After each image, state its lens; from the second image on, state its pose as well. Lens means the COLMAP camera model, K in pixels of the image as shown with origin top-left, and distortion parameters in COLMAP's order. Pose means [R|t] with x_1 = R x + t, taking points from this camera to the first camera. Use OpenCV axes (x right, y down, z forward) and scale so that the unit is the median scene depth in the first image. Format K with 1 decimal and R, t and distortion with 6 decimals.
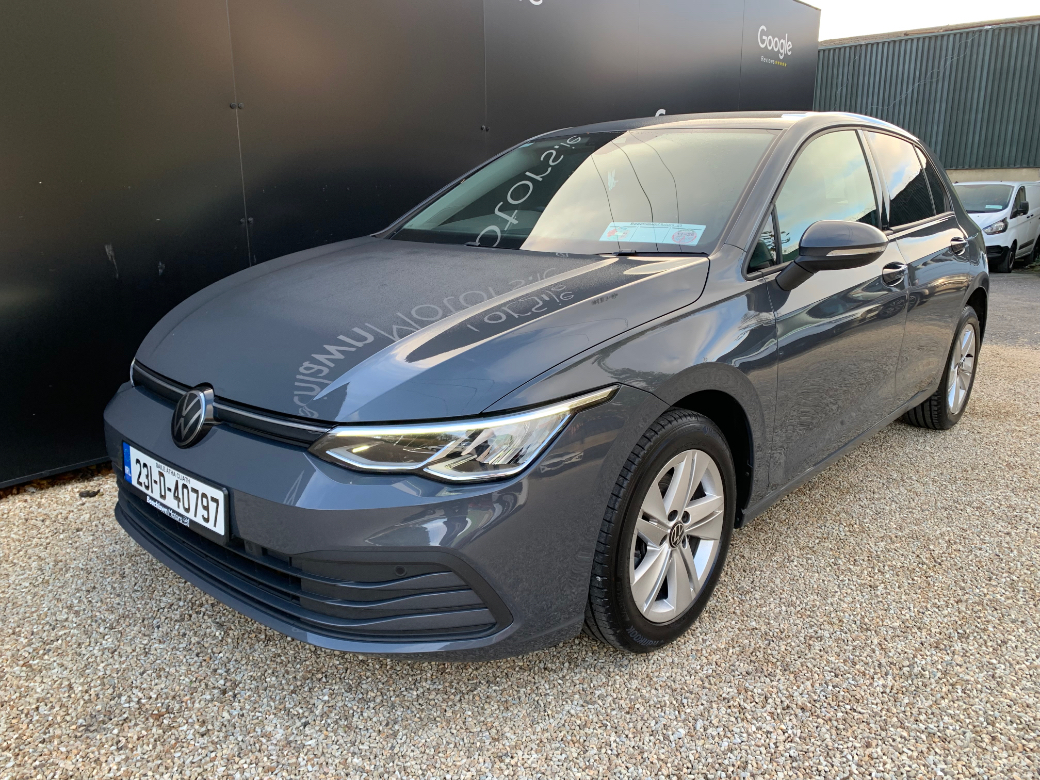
lens RADIAL K [[859.3, 0, 520.0], [0, 859.3, 390.0], [0, 0, 1]] dist [0.126436, -0.181282]
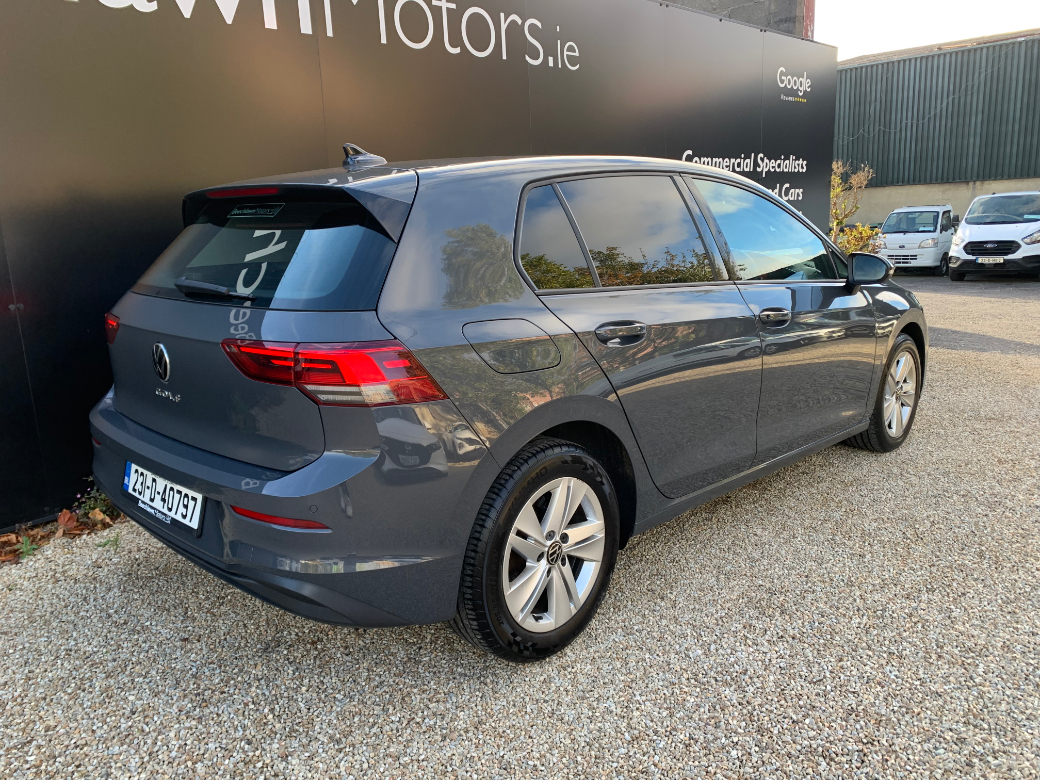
lens RADIAL K [[859.3, 0, 520.0], [0, 859.3, 390.0], [0, 0, 1]] dist [0.126436, -0.181282]
pose [[0.998548, -0.022817, -0.048807, -0.012878], [0.021643, 0.999466, -0.024463, 0.015176], [0.049339, 0.023371, 0.998509, -0.314892]]
